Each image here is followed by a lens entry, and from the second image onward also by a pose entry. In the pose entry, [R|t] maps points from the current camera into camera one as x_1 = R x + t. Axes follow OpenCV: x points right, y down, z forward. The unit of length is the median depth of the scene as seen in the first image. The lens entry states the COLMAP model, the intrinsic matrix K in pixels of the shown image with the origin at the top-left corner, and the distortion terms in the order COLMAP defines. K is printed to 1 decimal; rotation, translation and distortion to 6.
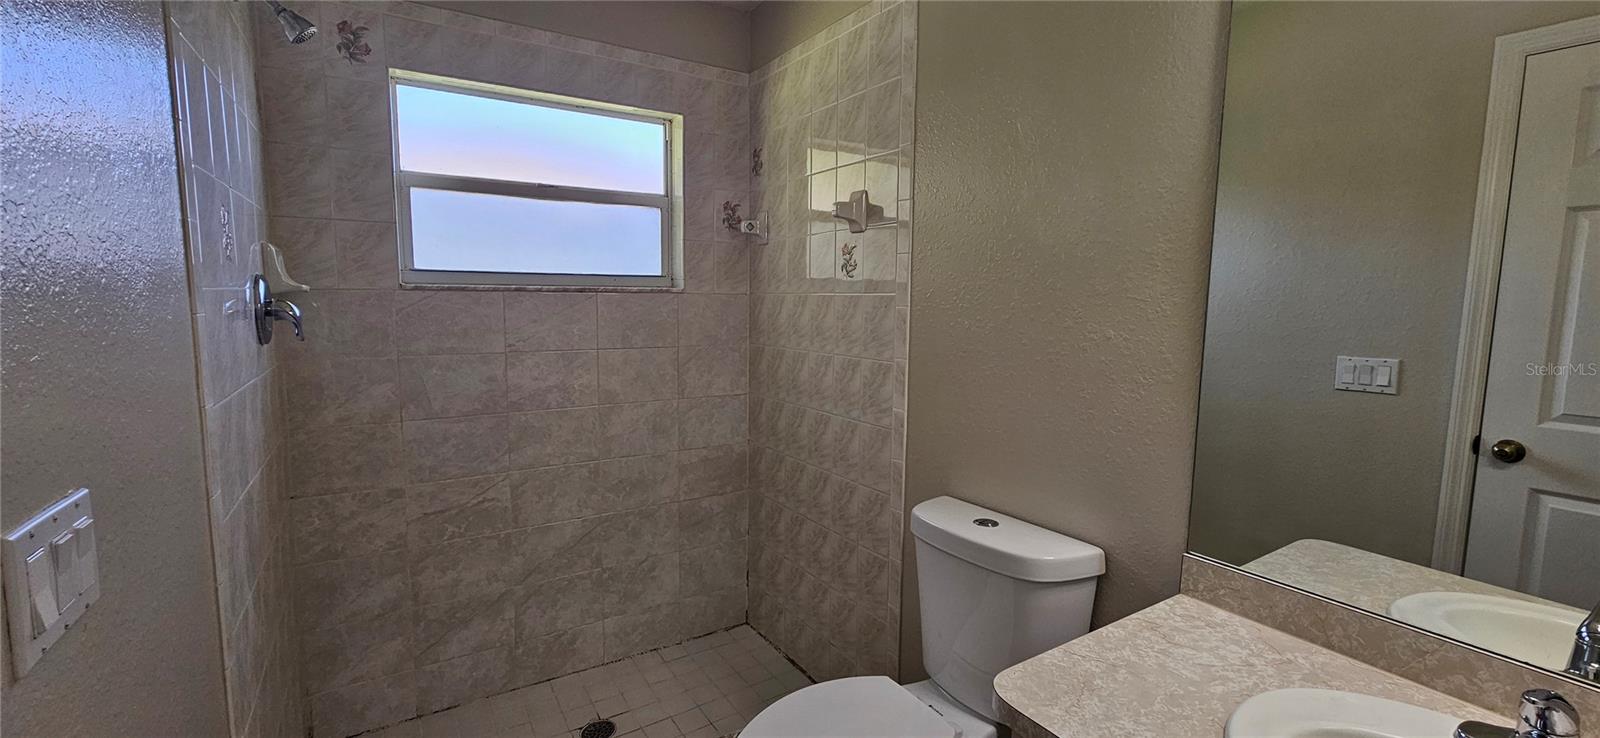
lens RADIAL K [[657.4, 0, 800.1], [0, 657.4, 369.1], [0, 0, 1]] dist [-0.001491, -0.000312]
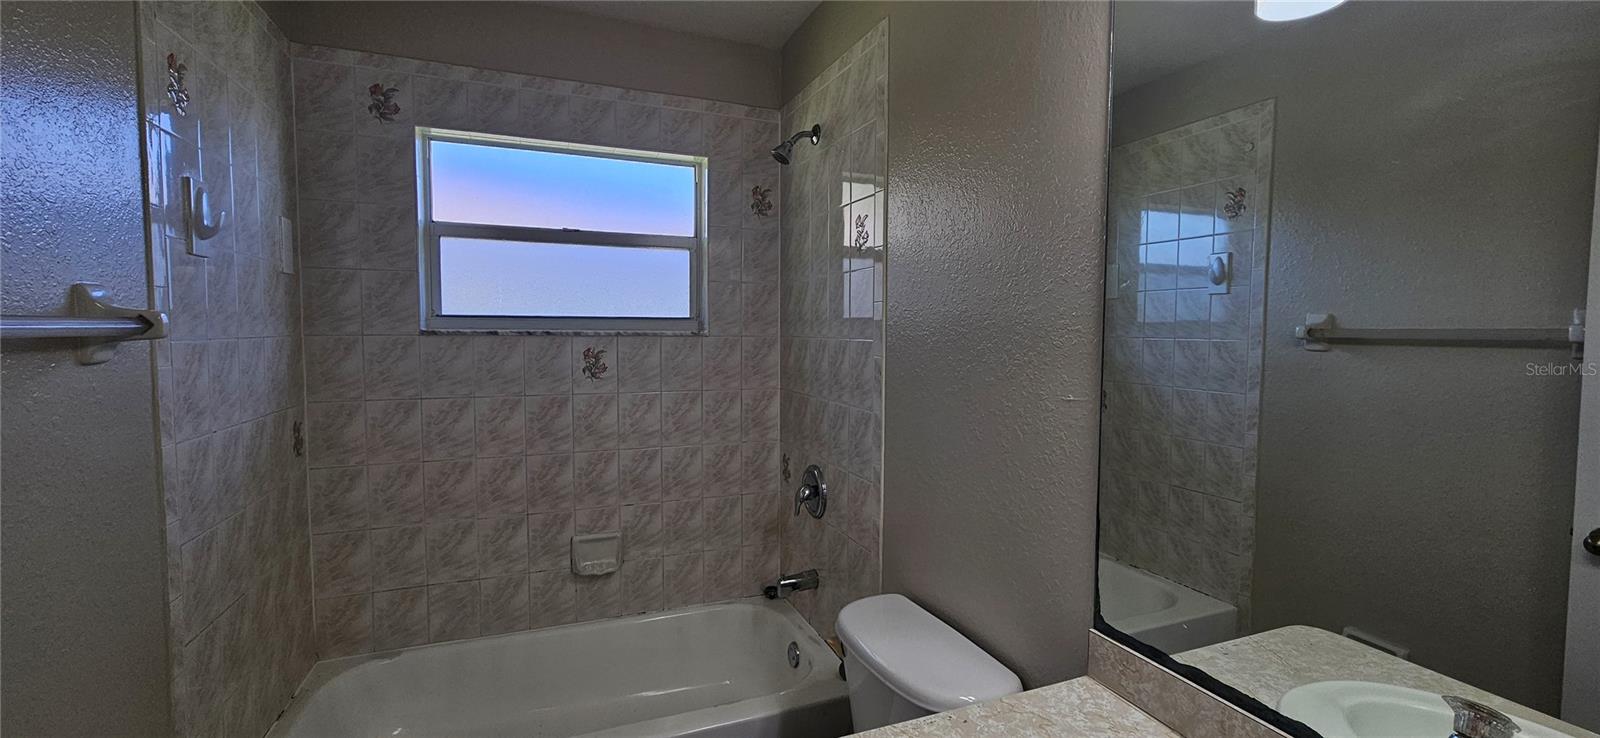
lens RADIAL K [[657.4, 0, 800.1], [0, 657.4, 369.1], [0, 0, 1]] dist [-0.001491, -0.000312]
pose [[0.983917, -0.000065, -0.178624, 0.150256], [-0.011320, 0.997967, -0.062717, -0.009142], [0.178265, 0.063731, 0.981916, 0.094020]]
